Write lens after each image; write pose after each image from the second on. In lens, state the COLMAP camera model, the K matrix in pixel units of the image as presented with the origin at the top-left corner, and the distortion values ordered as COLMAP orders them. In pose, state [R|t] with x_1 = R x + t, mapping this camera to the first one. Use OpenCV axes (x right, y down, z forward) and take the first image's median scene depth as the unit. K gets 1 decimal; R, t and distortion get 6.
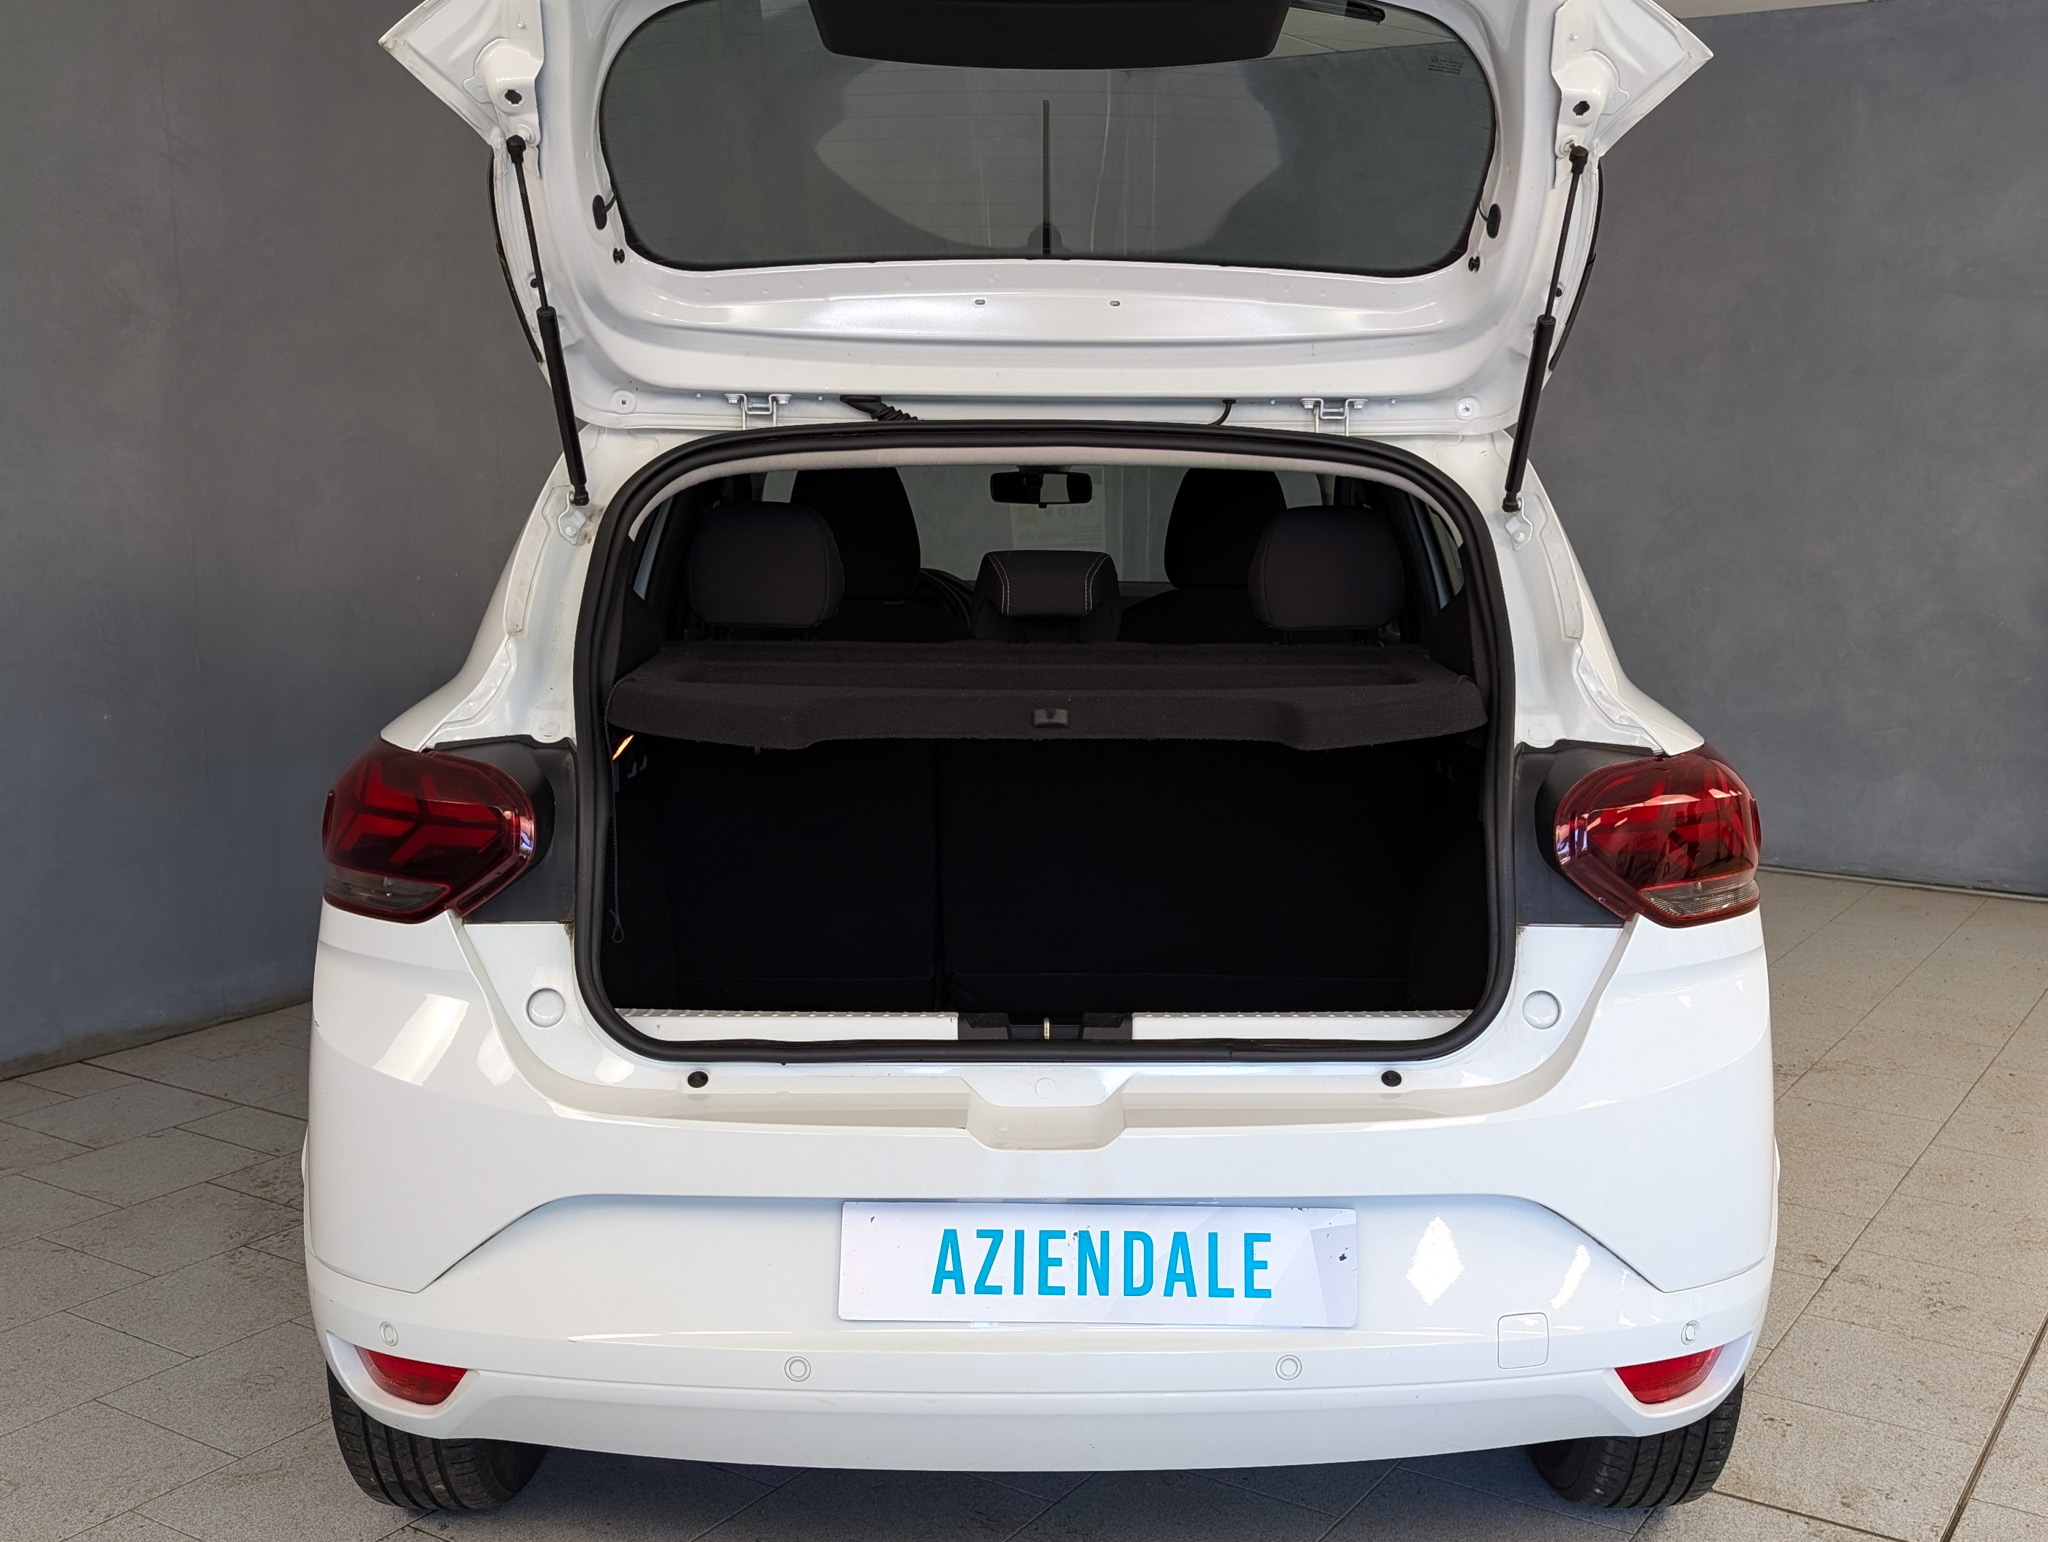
lens RADIAL K [[1467.8, 0, 1041.2], [0, 1467.8, 759.5], [0, 0, 1]] dist [0.008088, -0.006599]
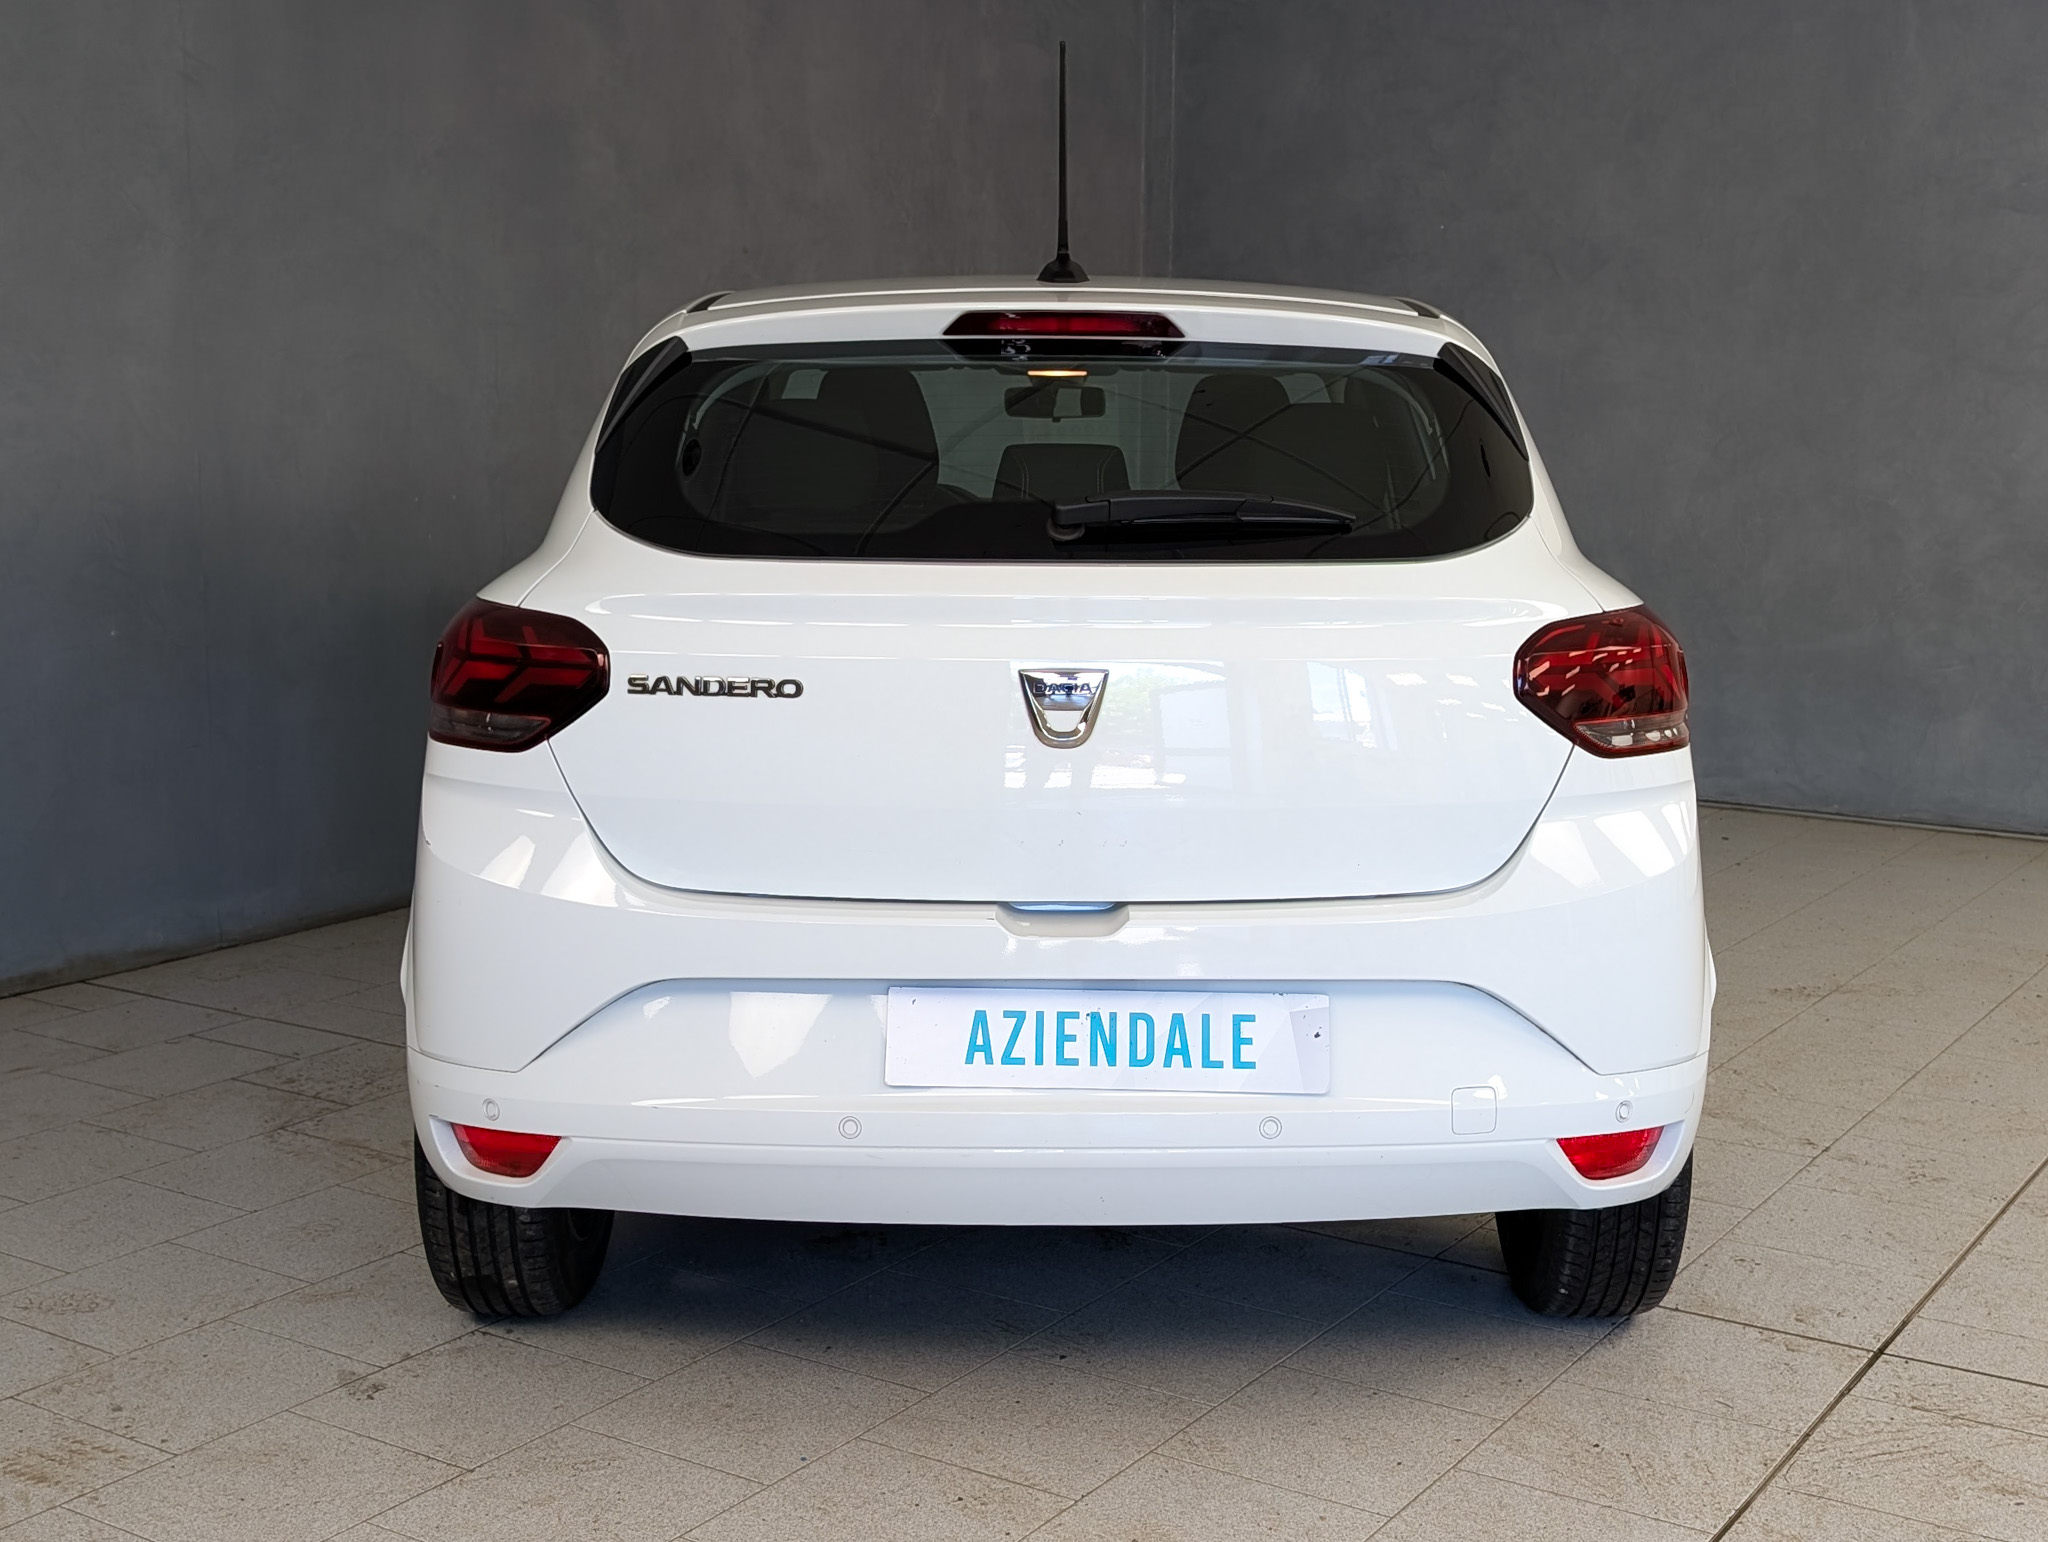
lens RADIAL K [[1600.7, 0, 1038.0], [0, 1600.7, 680.1], [0, 0, 1]] dist [0.067313, -0.094577]
pose [[0.999966, 0.001688, -0.008111, -0.006035], [-0.001880, 0.999716, -0.023760, 0.083815], [0.008069, 0.023774, 0.999685, -0.268250]]
